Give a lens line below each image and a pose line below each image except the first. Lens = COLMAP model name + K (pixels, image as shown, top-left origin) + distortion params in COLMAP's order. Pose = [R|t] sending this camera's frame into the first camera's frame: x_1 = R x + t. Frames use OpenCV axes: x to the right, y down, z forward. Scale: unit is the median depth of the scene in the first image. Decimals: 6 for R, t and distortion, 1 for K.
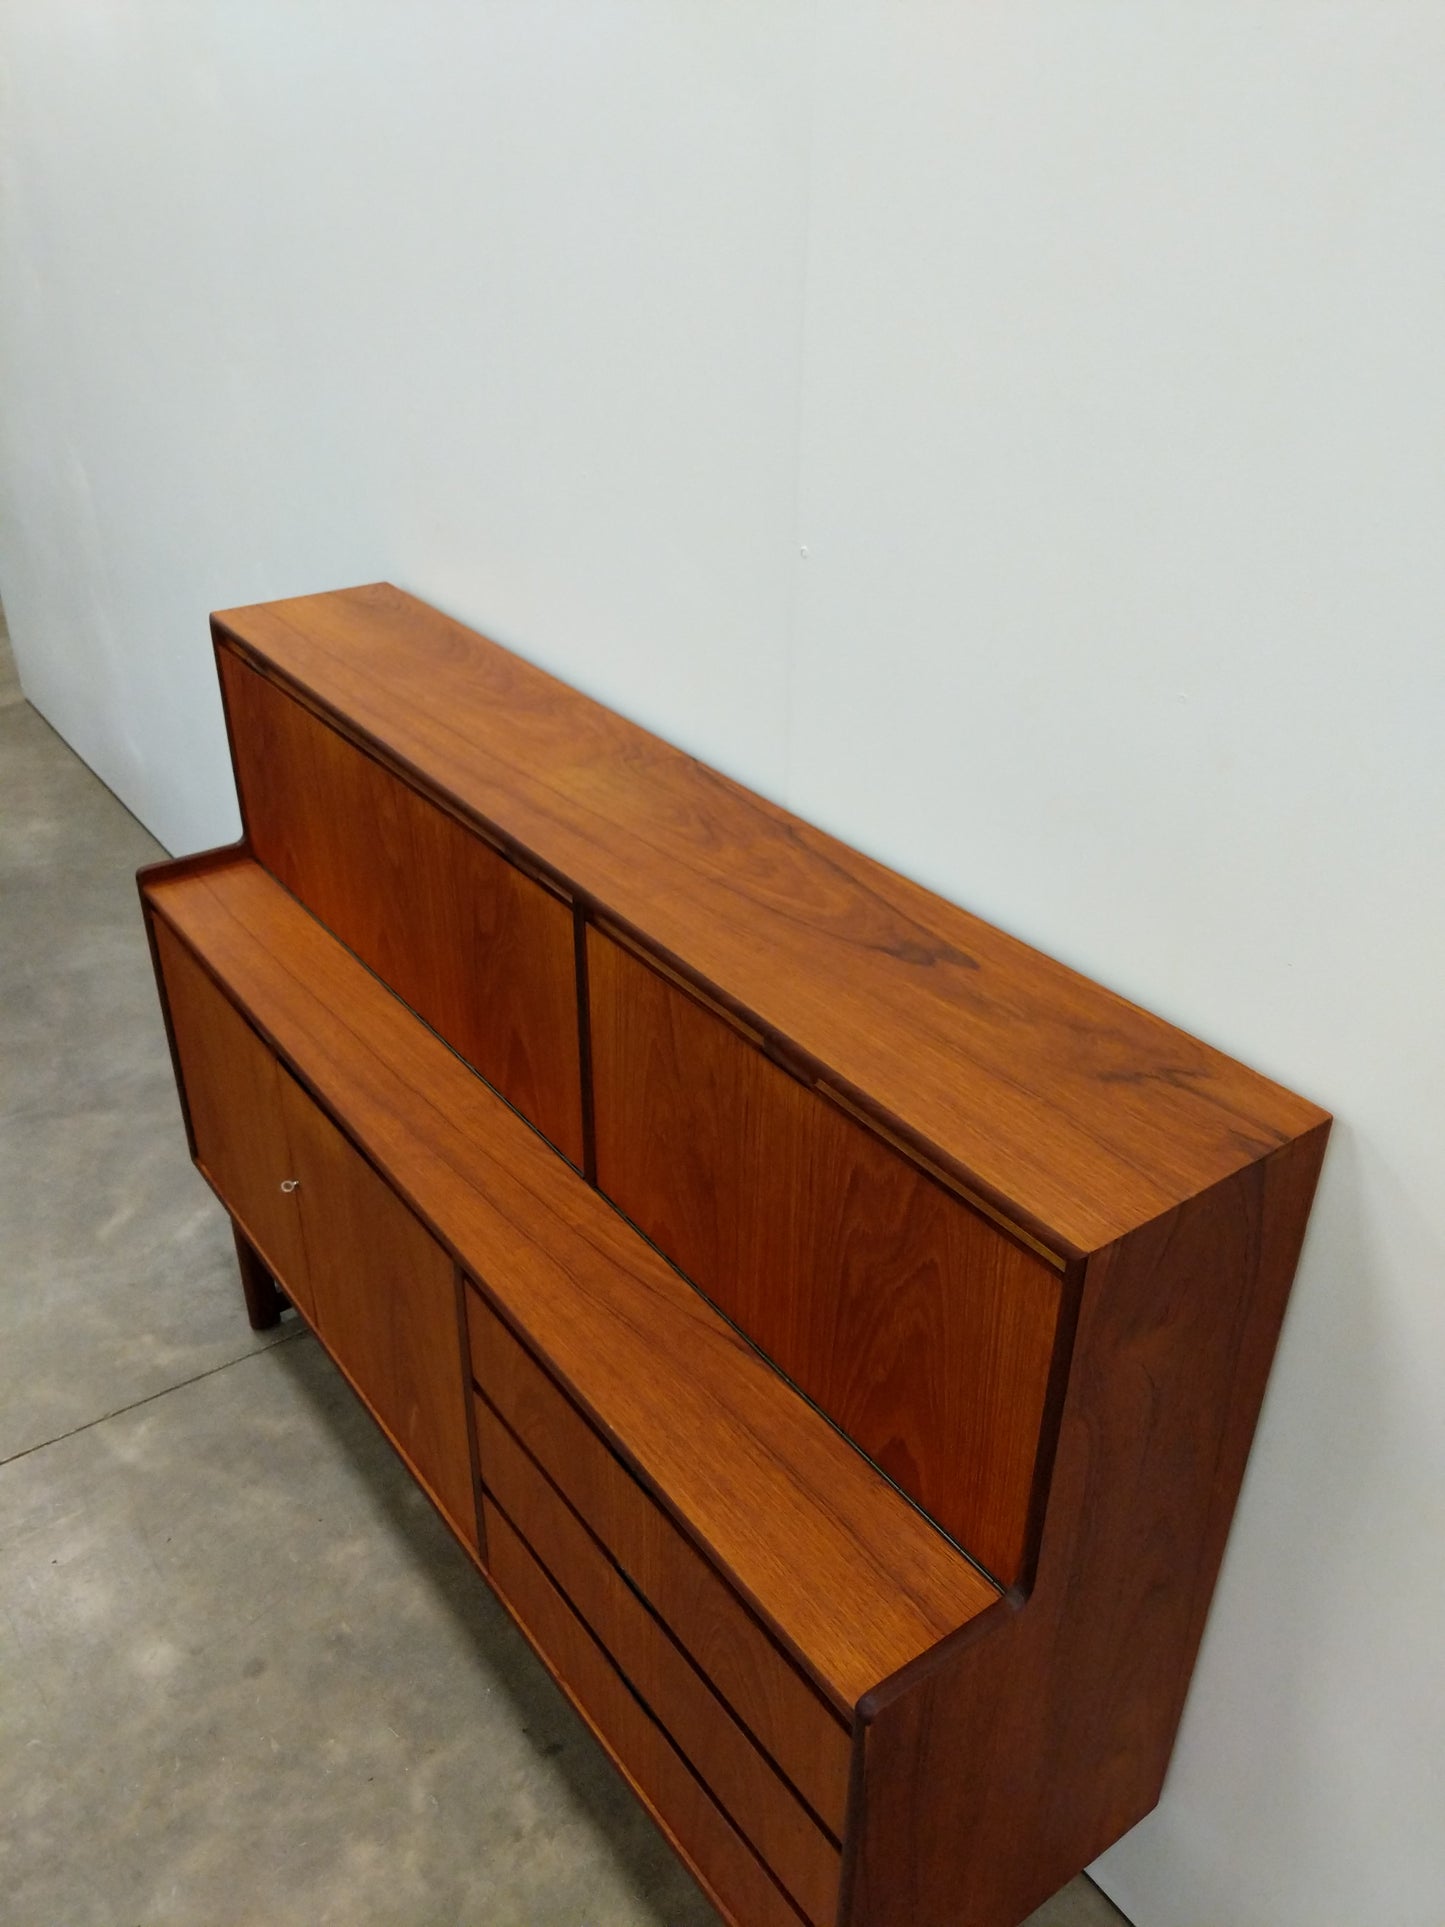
lens RADIAL K [[1540.5, 0, 718.6], [0, 1540.5, 944.6], [0, 0, 1]] dist [0.072401, -0.138312]
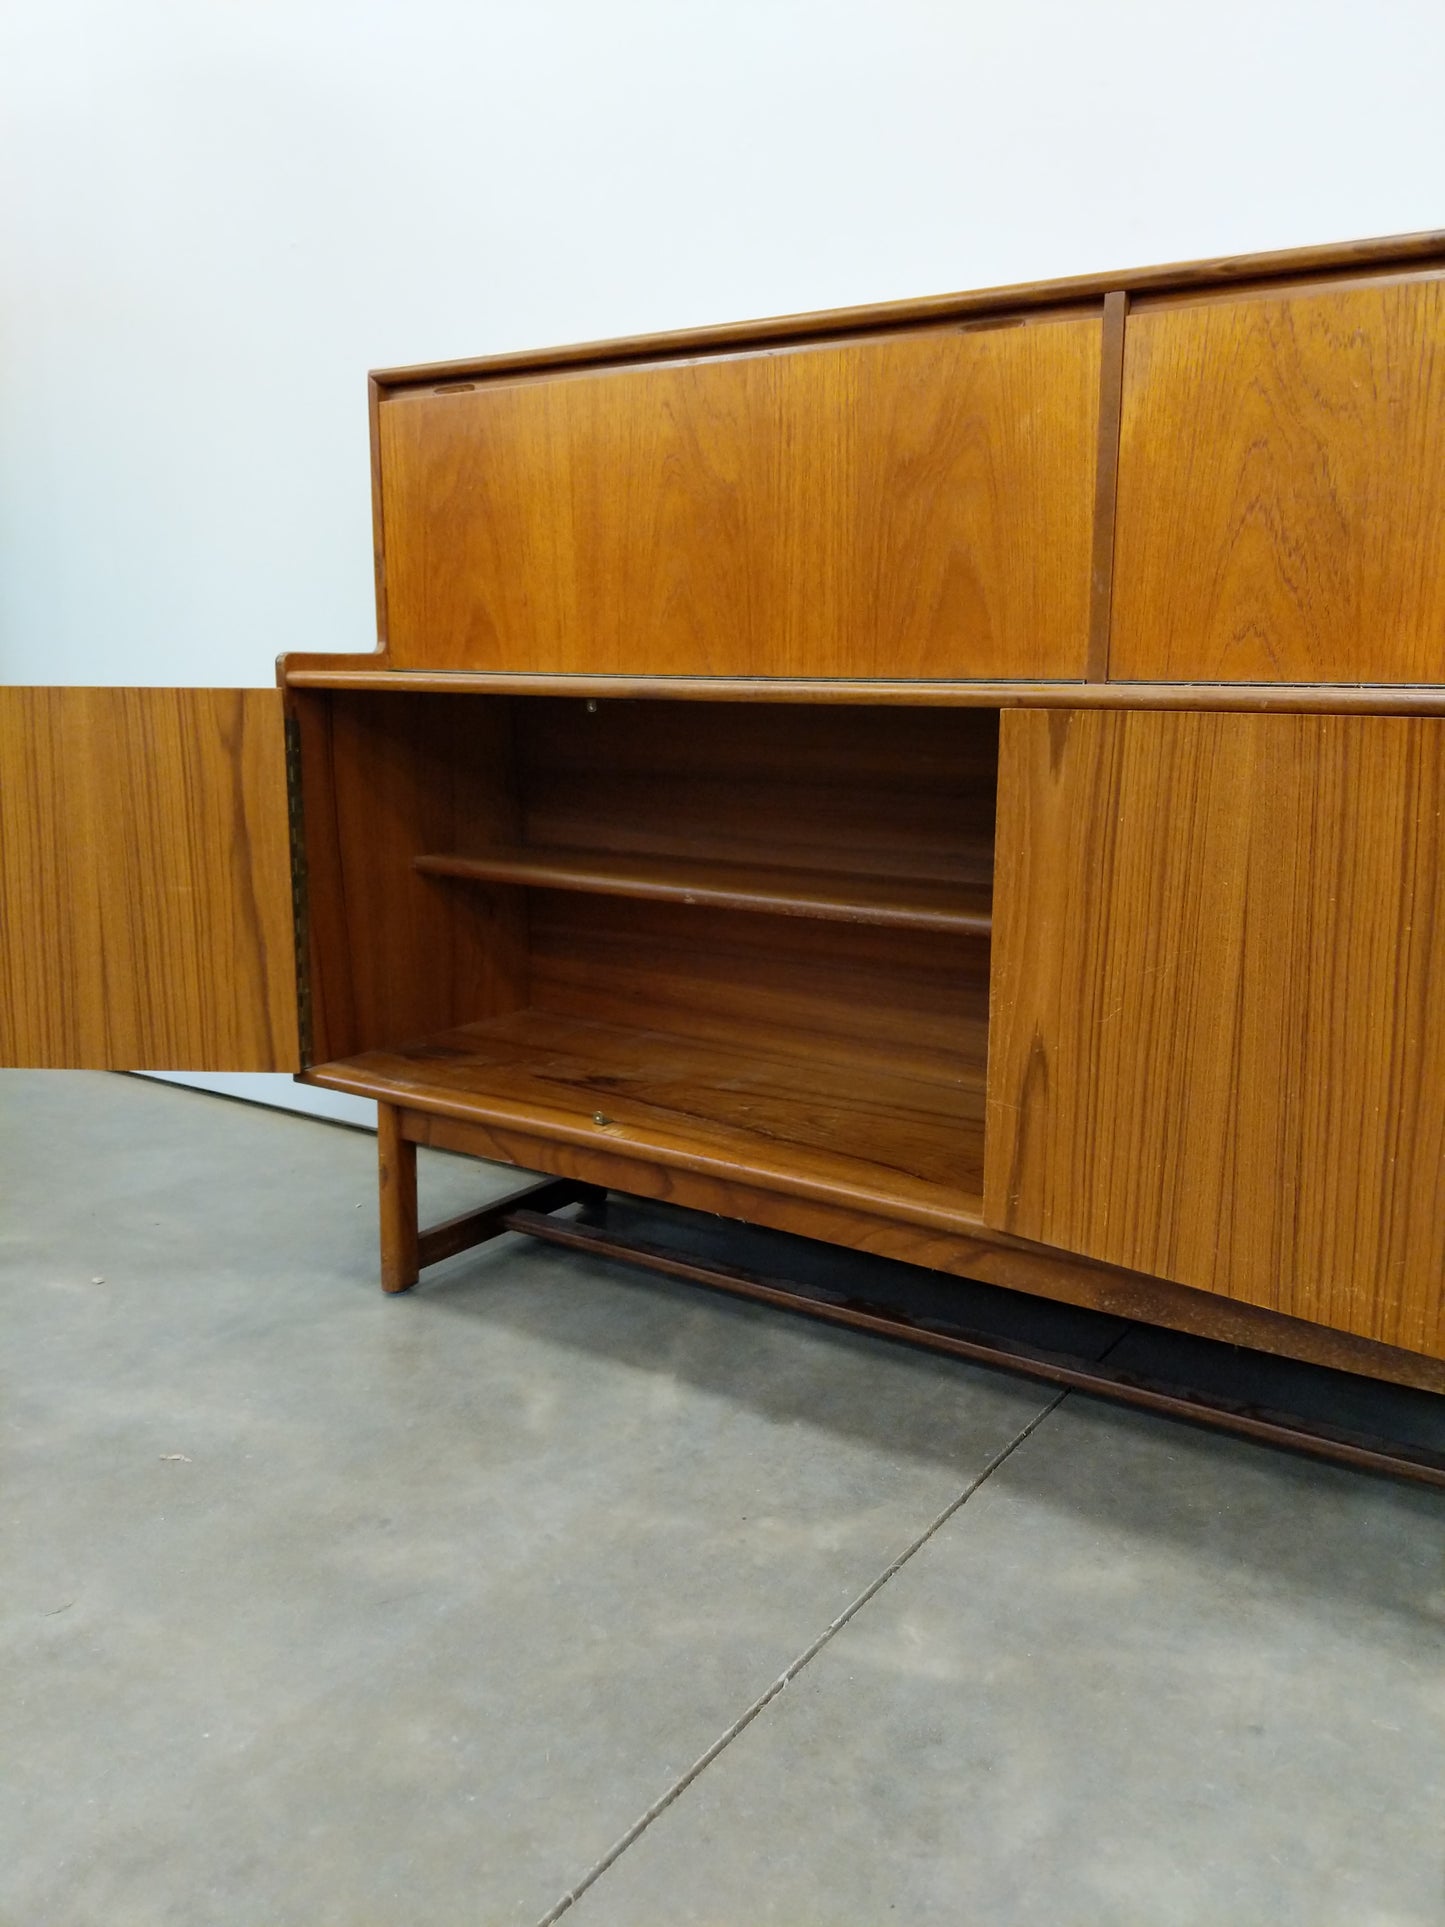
lens RADIAL K [[1540.5, 0, 752.1], [0, 1540.5, 936.0], [0, 0, 1]] dist [0.072401, -0.138312]
pose [[0.936331, -0.062603, 0.345492, -0.508337], [0.175910, 0.935220, -0.307279, 0.460479], [-0.303875, 0.348490, 0.886688, 0.282492]]
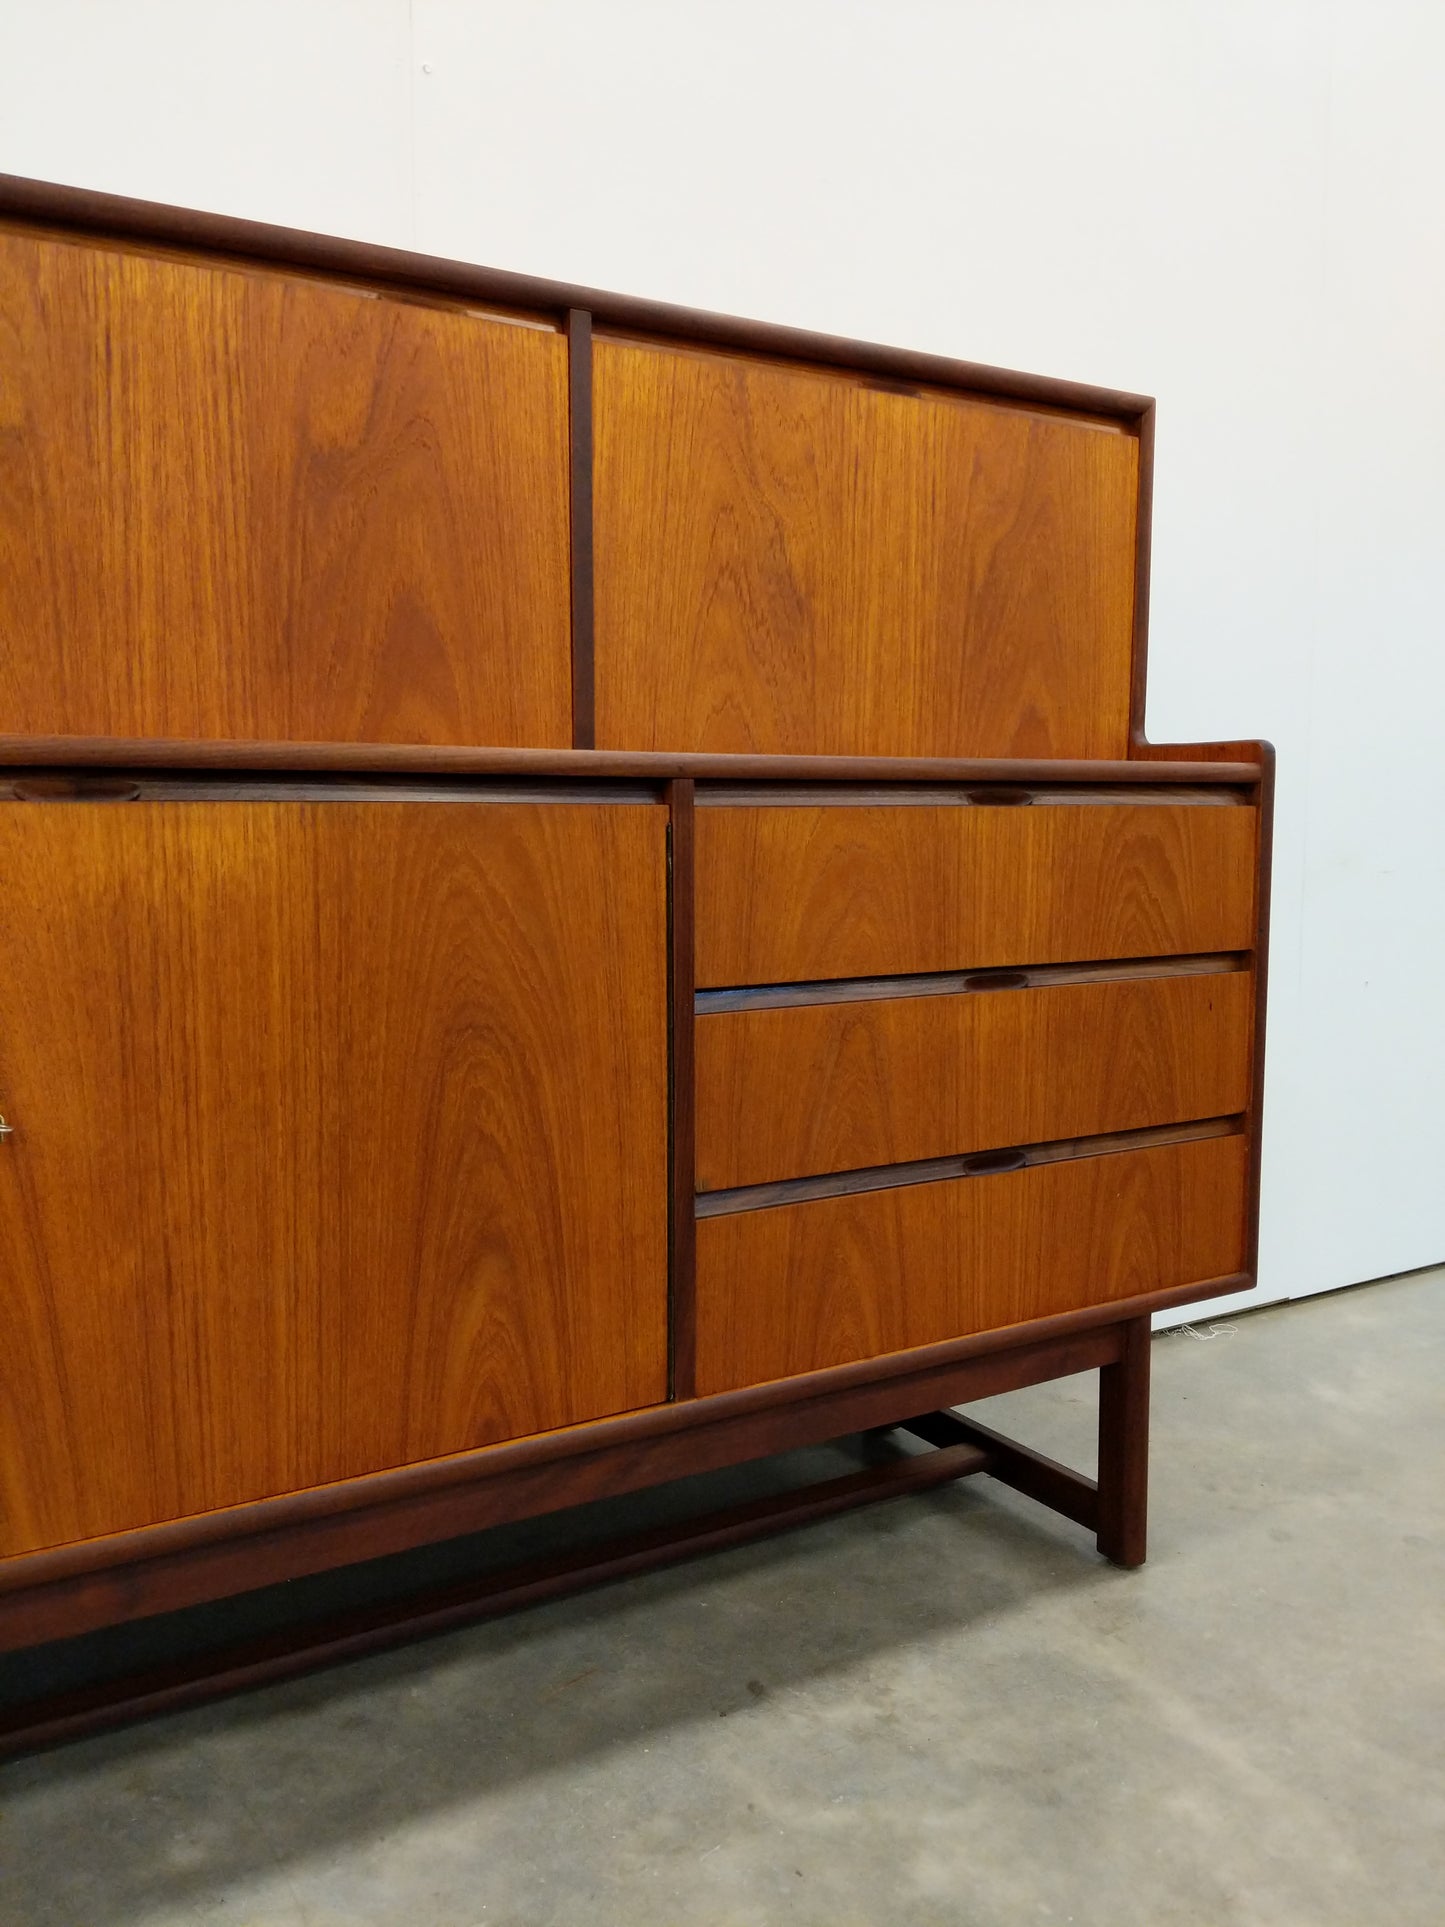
lens RADIAL K [[1540.5, 0, 713.1], [0, 1540.5, 958.0], [0, 0, 1]] dist [0.072401, -0.138312]
pose [[0.076719, -0.106137, 0.991387, -0.735289], [0.497993, 0.865490, 0.054121, 0.202724], [-0.863781, 0.489552, 0.119255, 0.785989]]
